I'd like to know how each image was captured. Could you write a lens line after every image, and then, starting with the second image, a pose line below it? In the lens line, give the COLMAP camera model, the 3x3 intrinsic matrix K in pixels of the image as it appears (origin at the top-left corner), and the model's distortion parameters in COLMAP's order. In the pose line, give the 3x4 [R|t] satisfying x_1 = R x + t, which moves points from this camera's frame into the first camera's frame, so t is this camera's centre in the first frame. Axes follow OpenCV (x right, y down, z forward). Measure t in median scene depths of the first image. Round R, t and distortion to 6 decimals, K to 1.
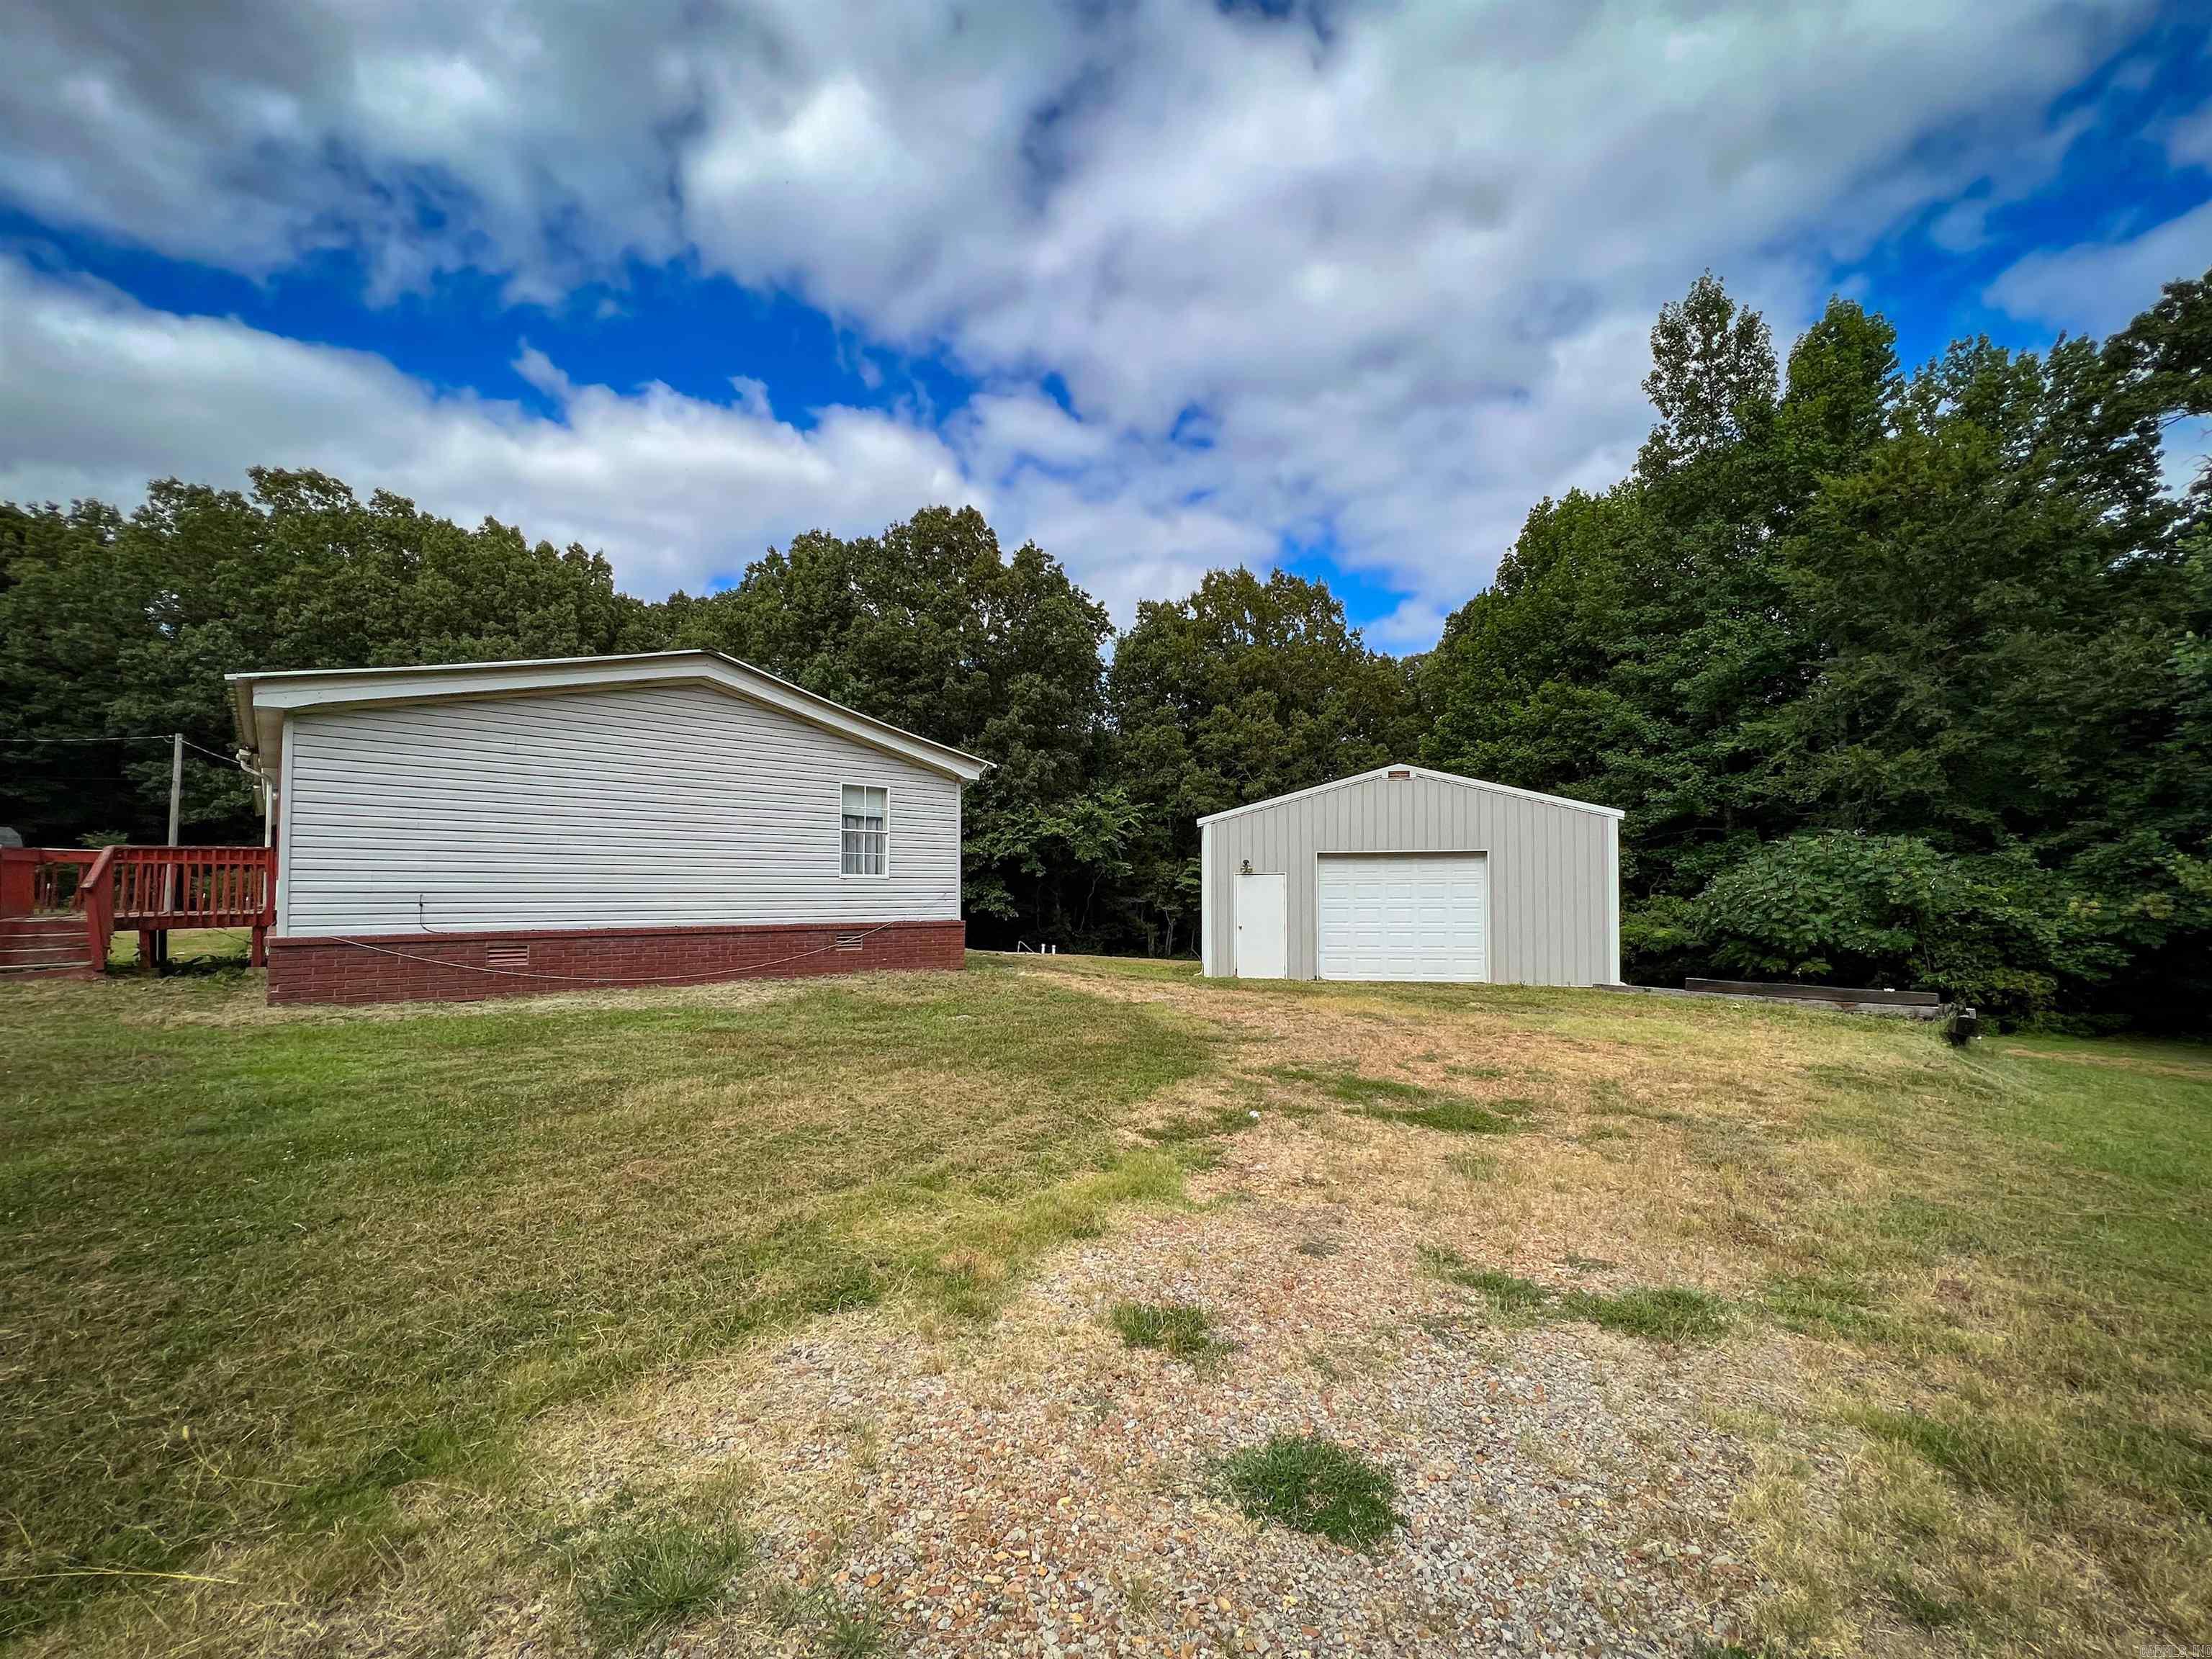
lens RADIAL K [[893.1, 0, 1109.6], [0, 893.1, 894.9], [0, 0, 1]] dist [-0.028920, 0.000198]
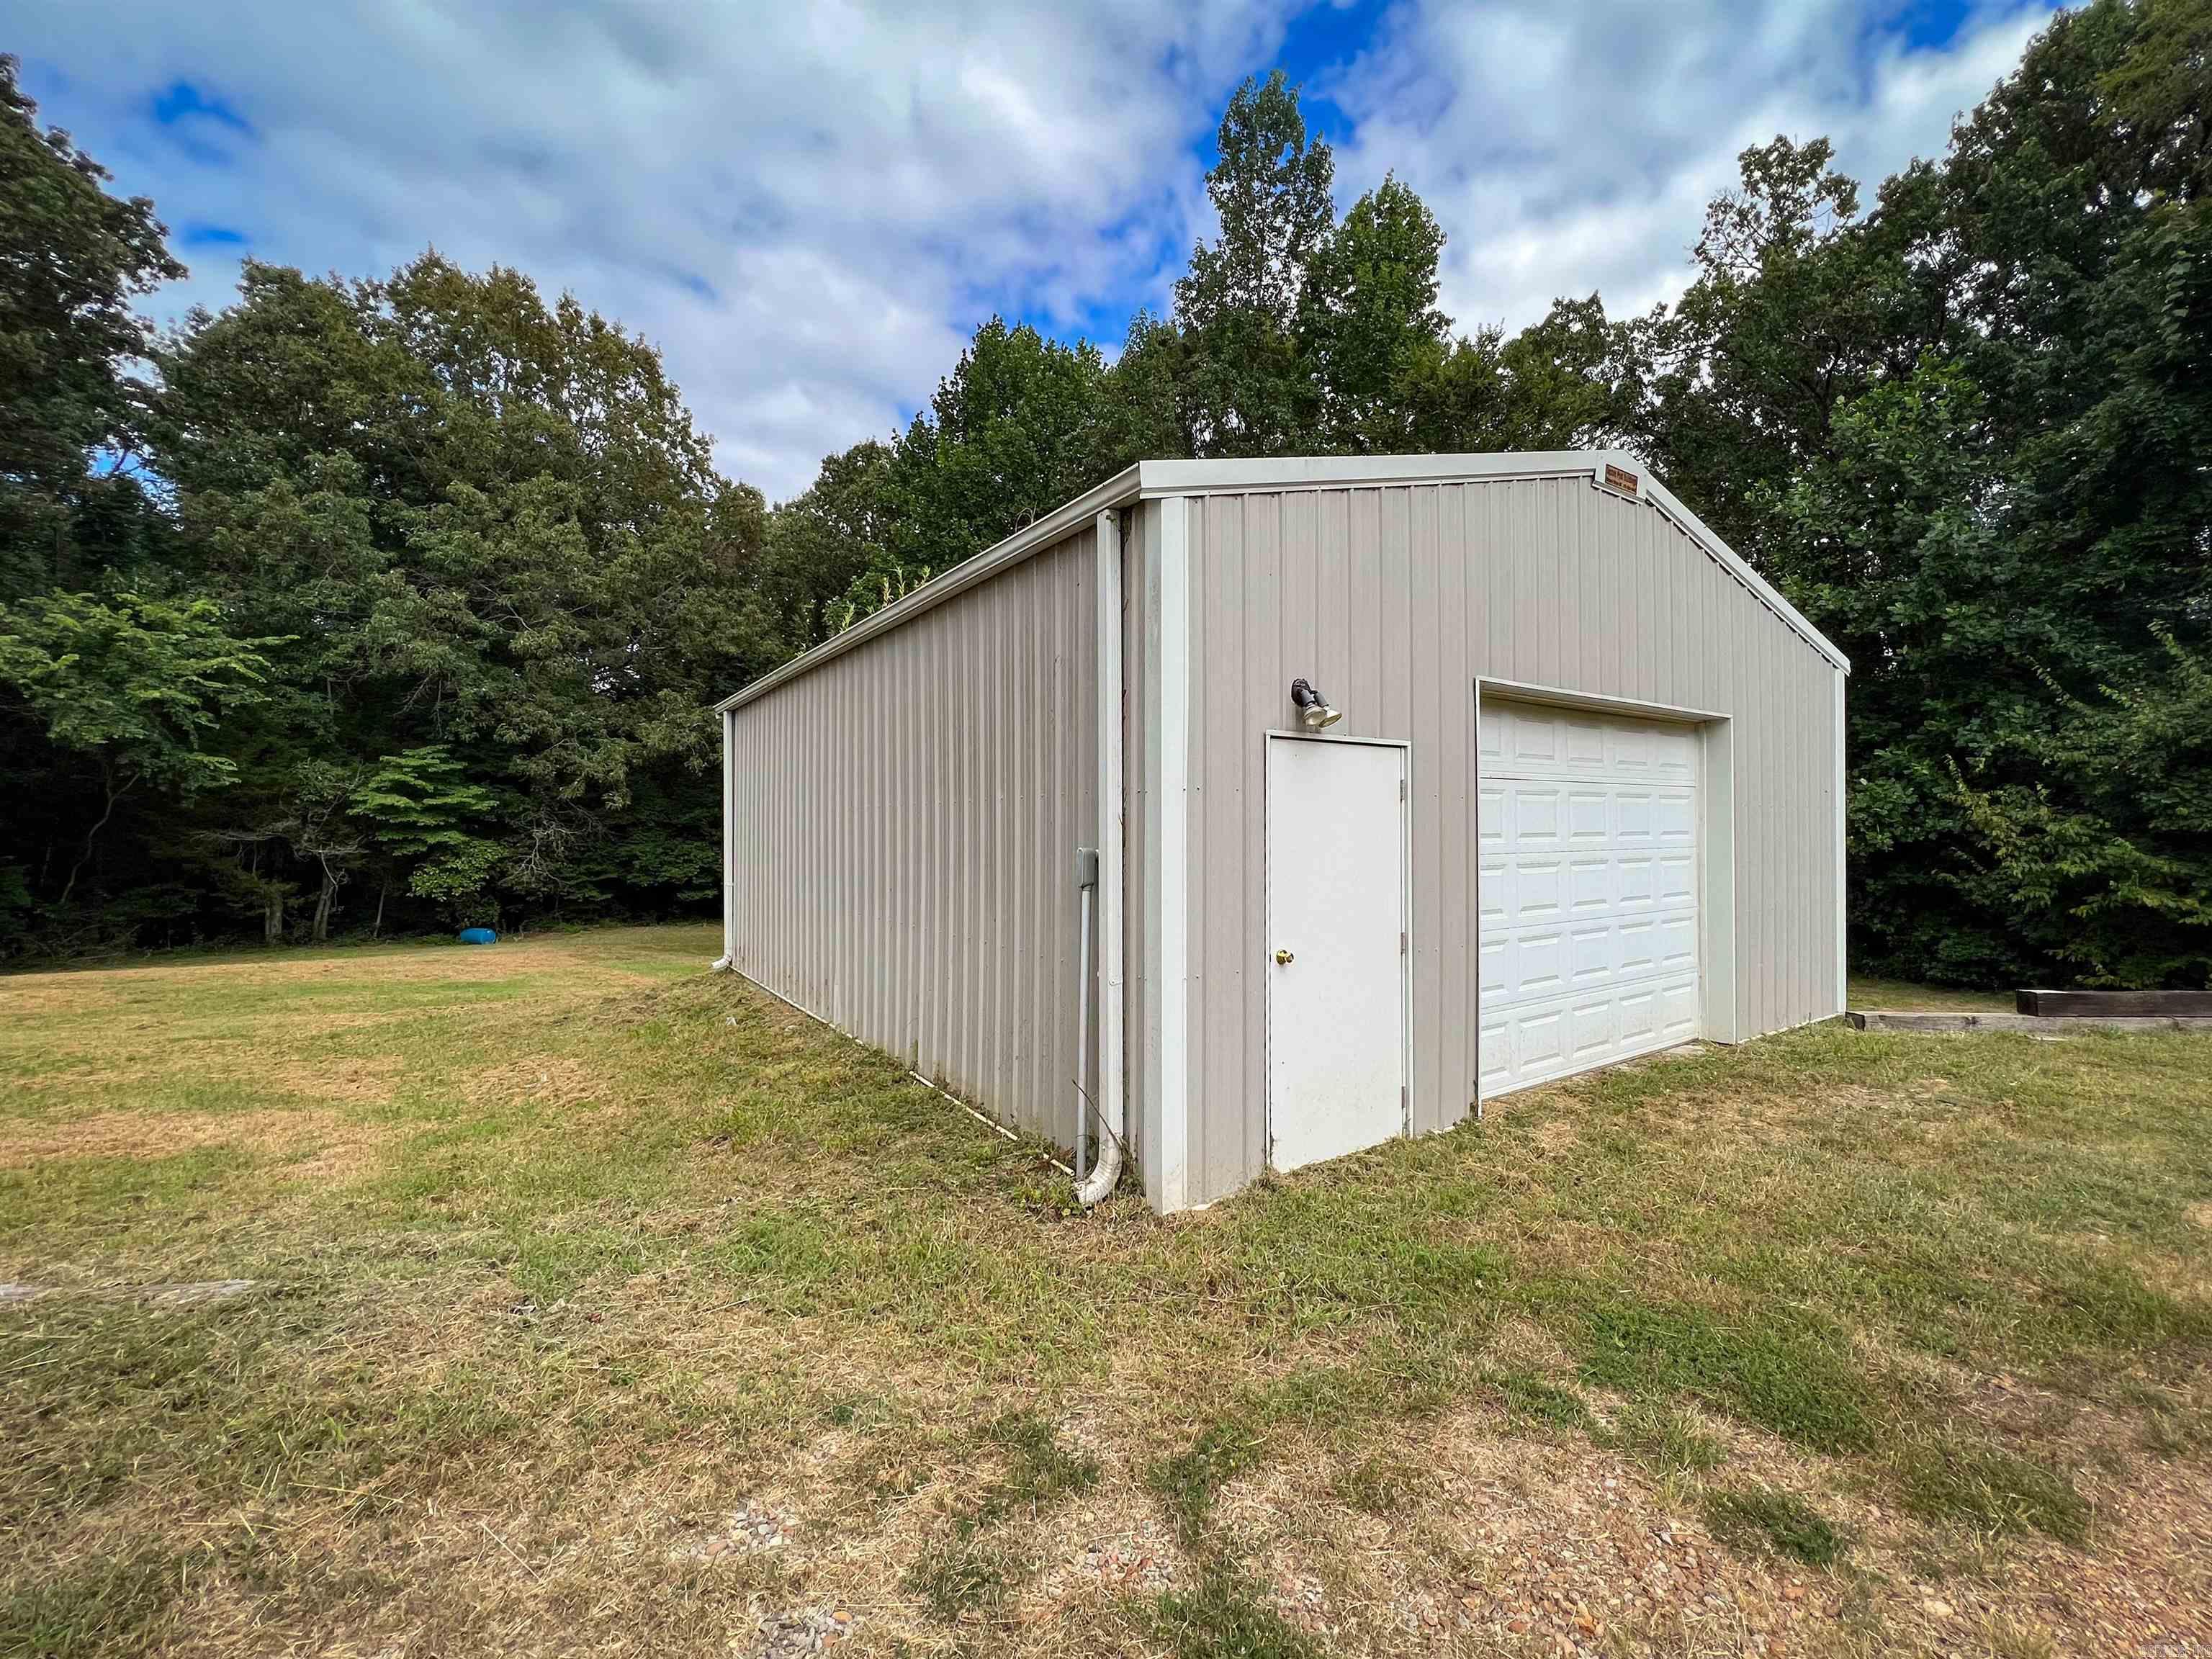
lens RADIAL K [[882.1, 0, 1110.7], [0, 882.1, 810.0], [0, 0, 1]] dist [0.001329, 0.000622]
pose [[0.655753, 0.015346, 0.754819, -0.024556], [-0.001251, 0.999814, -0.019240, 0.000358], [-0.754974, 0.011672, 0.655650, 0.349121]]
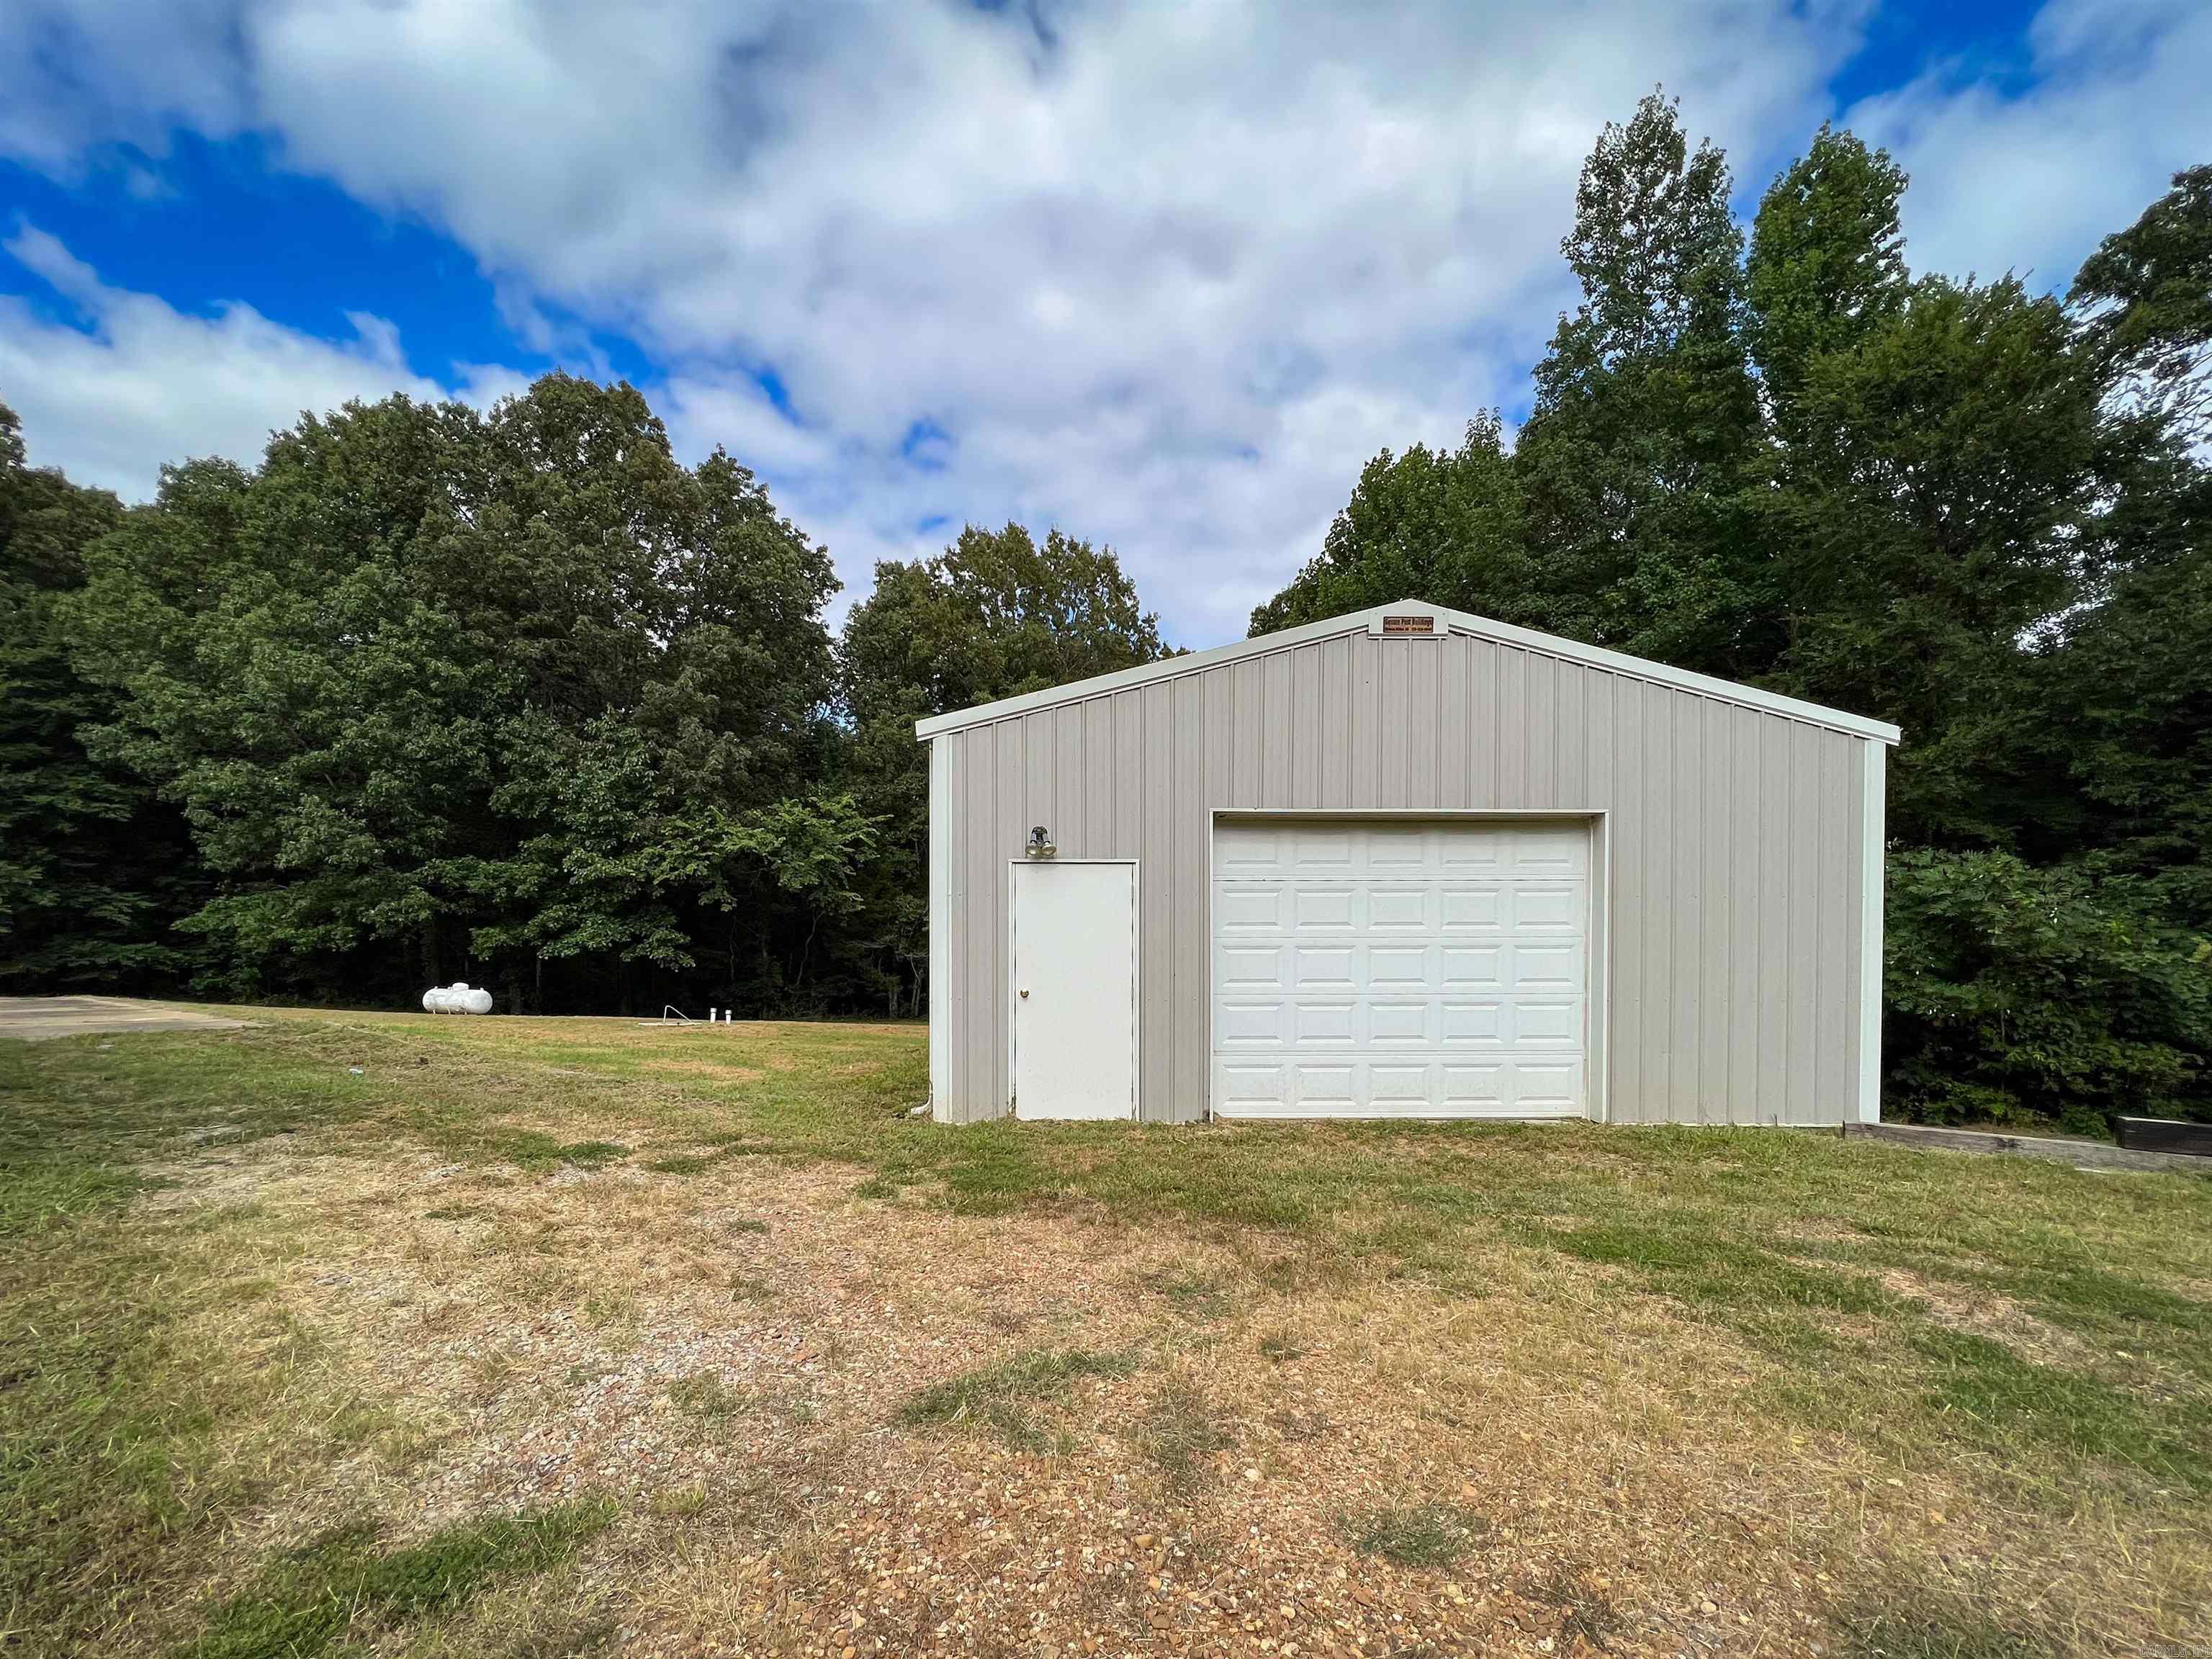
lens RADIAL K [[877.0, 0, 1113.5], [0, 877.0, 962.2], [0, 0, 1]] dist [0.001184, 0.000093]
pose [[0.963605, -0.001416, 0.267325, 0.031499], [-0.004156, 0.999786, 0.020280, 0.005243], [-0.267296, -0.020653, 0.963393, 0.241235]]
